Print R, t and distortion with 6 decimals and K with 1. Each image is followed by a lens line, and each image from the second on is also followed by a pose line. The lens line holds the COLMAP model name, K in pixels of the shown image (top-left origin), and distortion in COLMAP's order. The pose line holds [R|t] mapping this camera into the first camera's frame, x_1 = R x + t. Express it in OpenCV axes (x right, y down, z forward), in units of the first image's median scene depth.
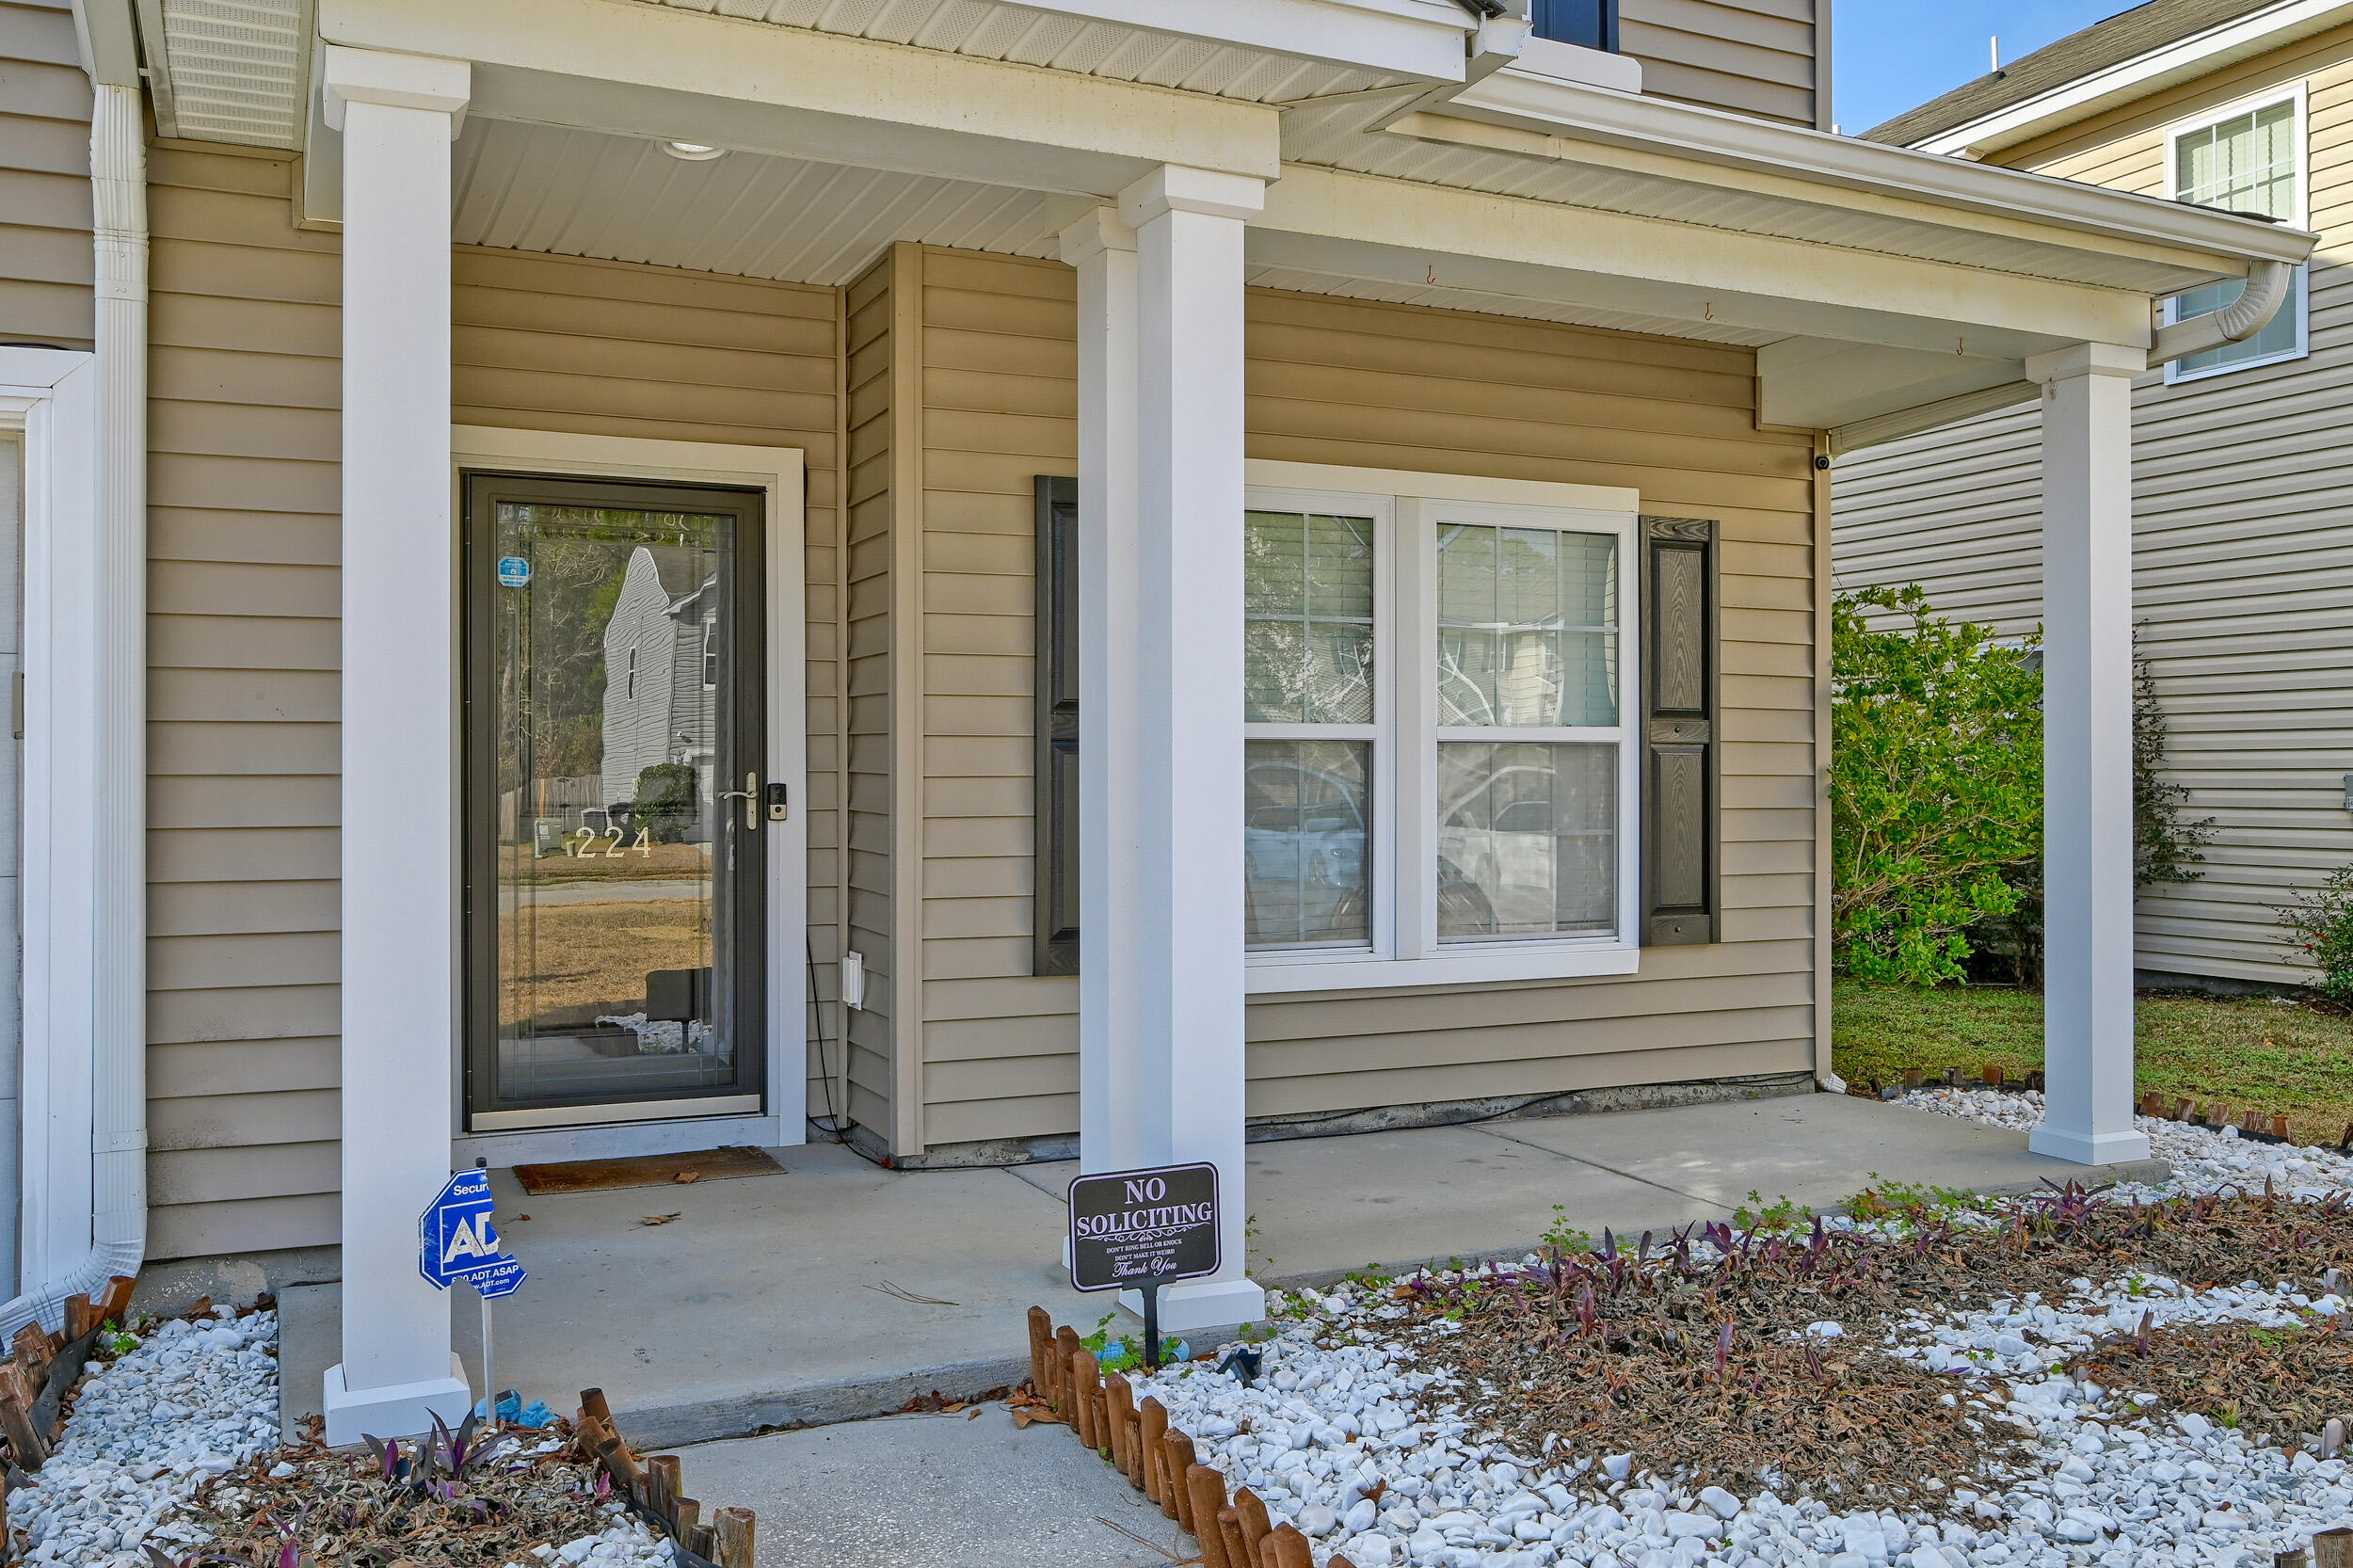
lens RADIAL K [[1902.1, 0, 1186.8], [0, 1902.1, 768.7], [0, 0, 1]] dist [0.055553, 0.026280]
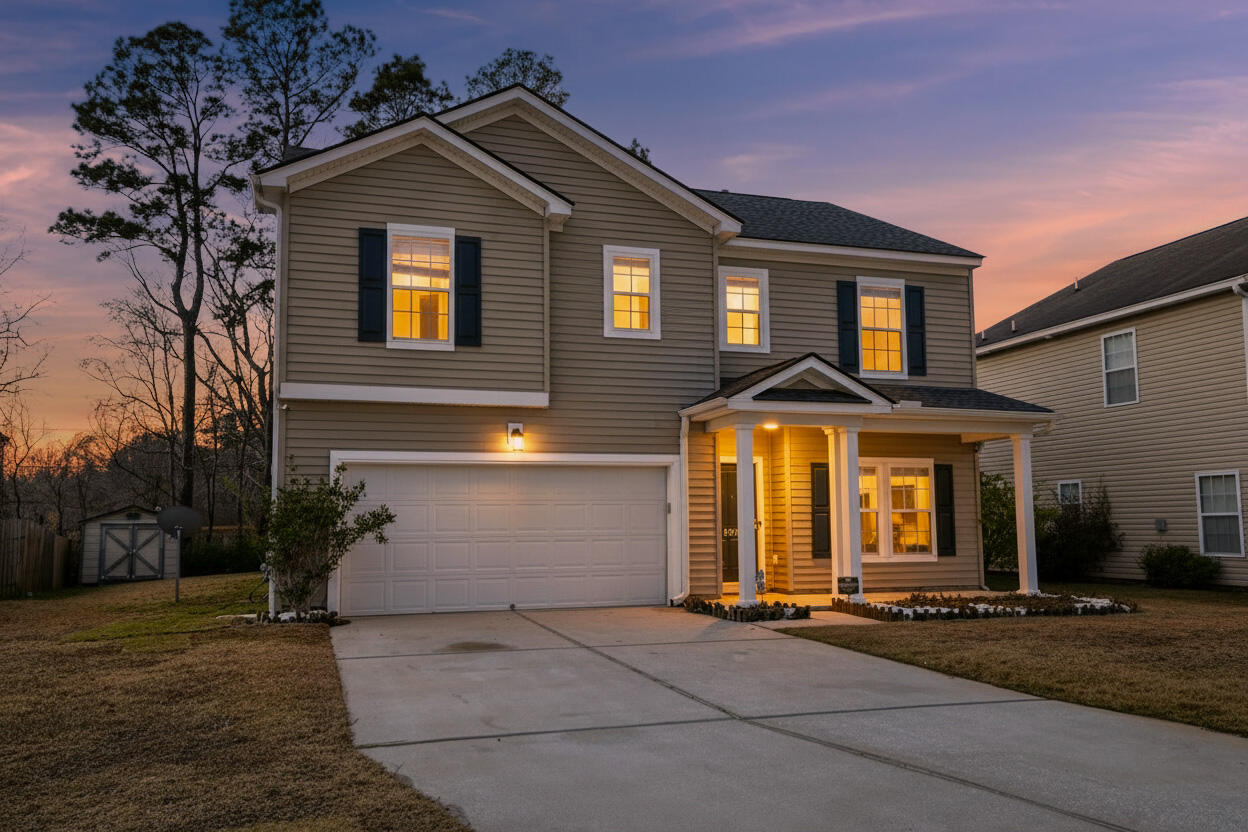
lens RADIAL K [[1008.9, 0, 621.2], [0, 1008.9, 401.0], [0, 0, 1]] dist [0.055553, 0.026280]
pose [[0.990404, -0.020879, -0.136616, -0.182708], [0.004749, 0.993080, -0.117343, 0.004260], [0.138121, 0.115568, 0.983650, -1.578894]]
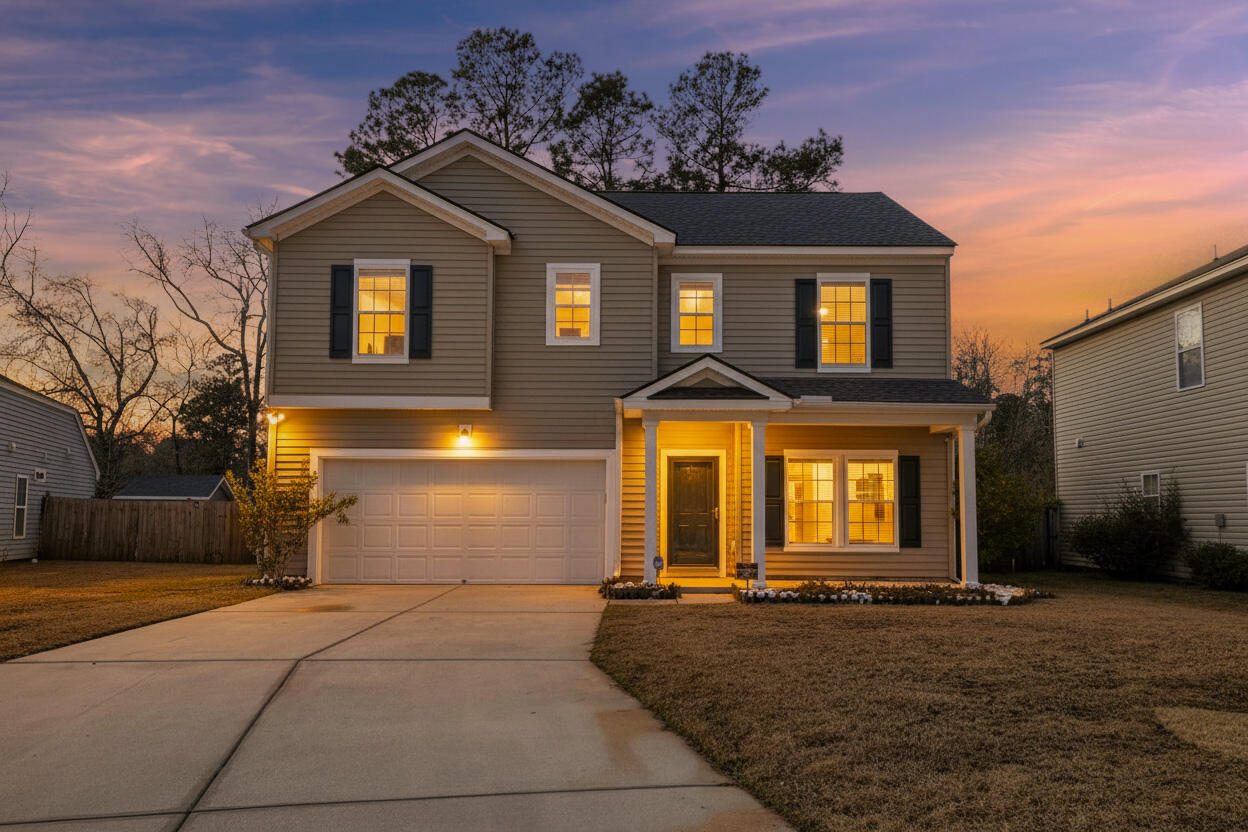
lens RADIAL K [[1008.9, 0, 632.7], [0, 1008.9, 396.6], [0, 0, 1]] dist [0.055553, 0.026280]
pose [[0.897923, -0.040535, -0.438283, 0.747058], [-0.007021, 0.994305, -0.106344, -0.004151], [0.440097, 0.098566, 0.892524, -1.546687]]
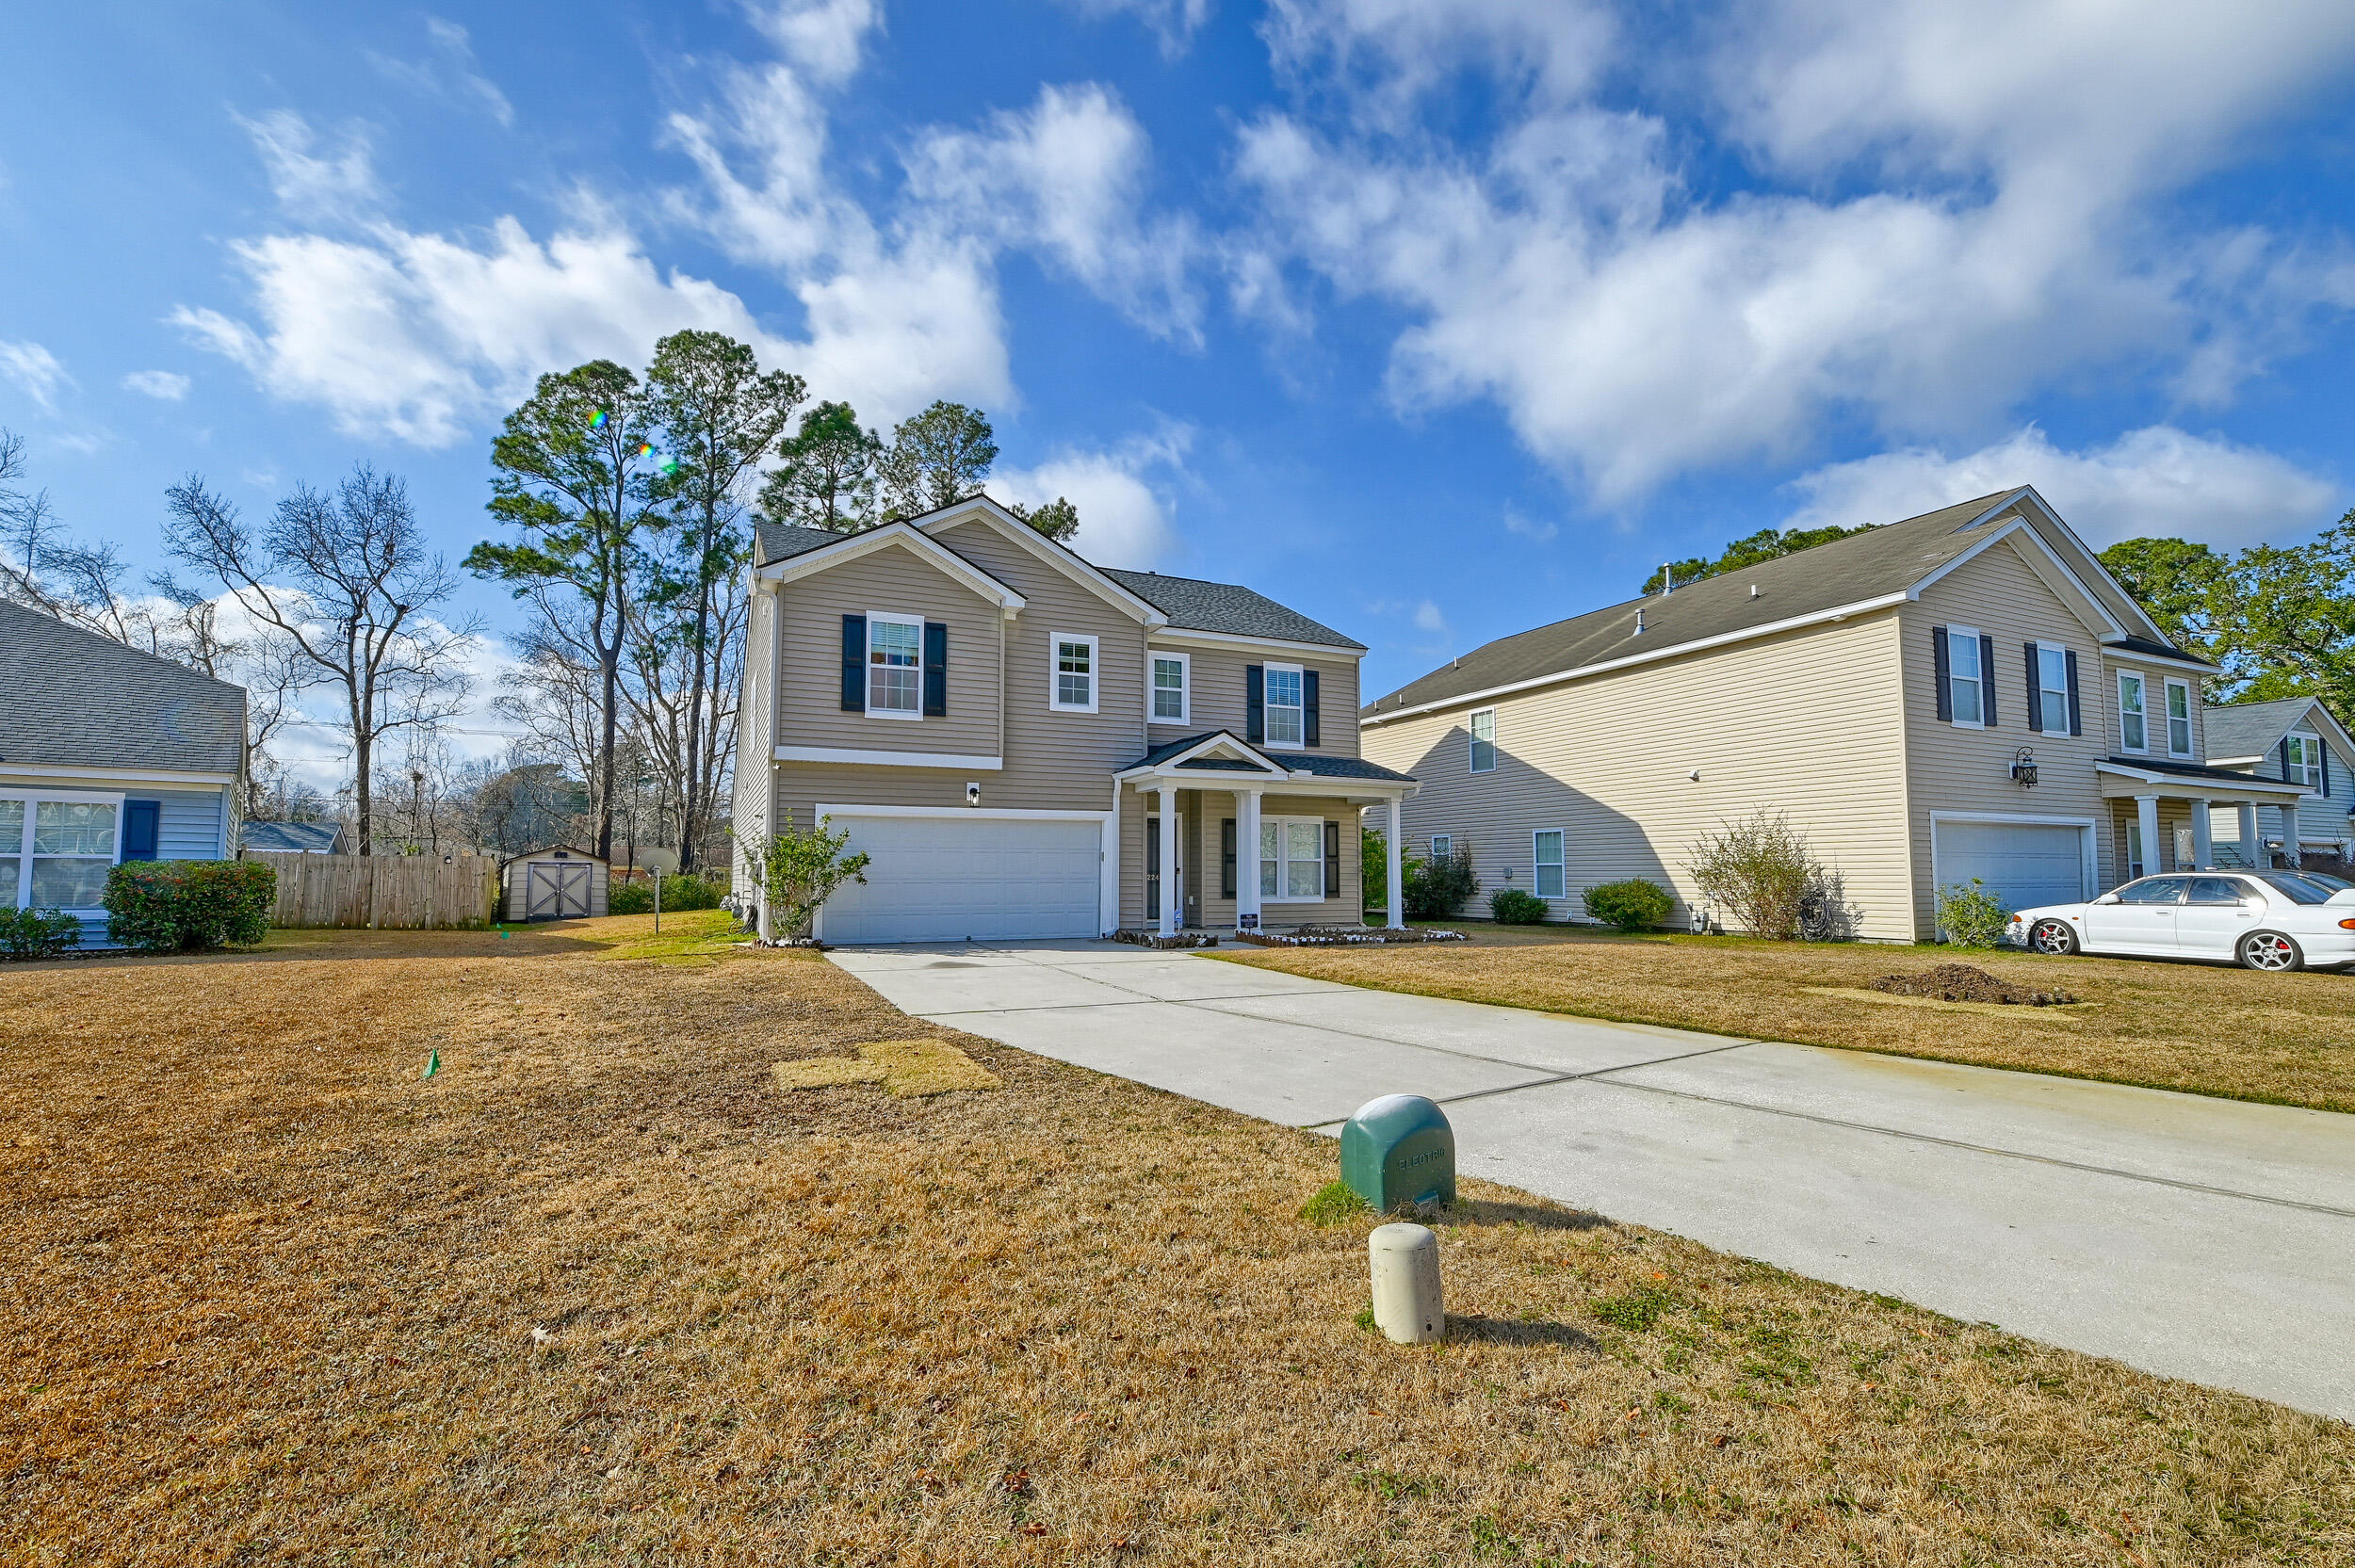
lens RADIAL K [[1038.1, 0, 1146.8], [0, 1038.1, 786.3], [0, 0, 1]] dist [0.000009, -0.000456]
pose [[0.999623, 0.002672, -0.027342, -0.197573], [-0.004747, 0.997089, -0.076098, 0.000569], [0.027060, 0.076200, 0.996725, -2.047701]]
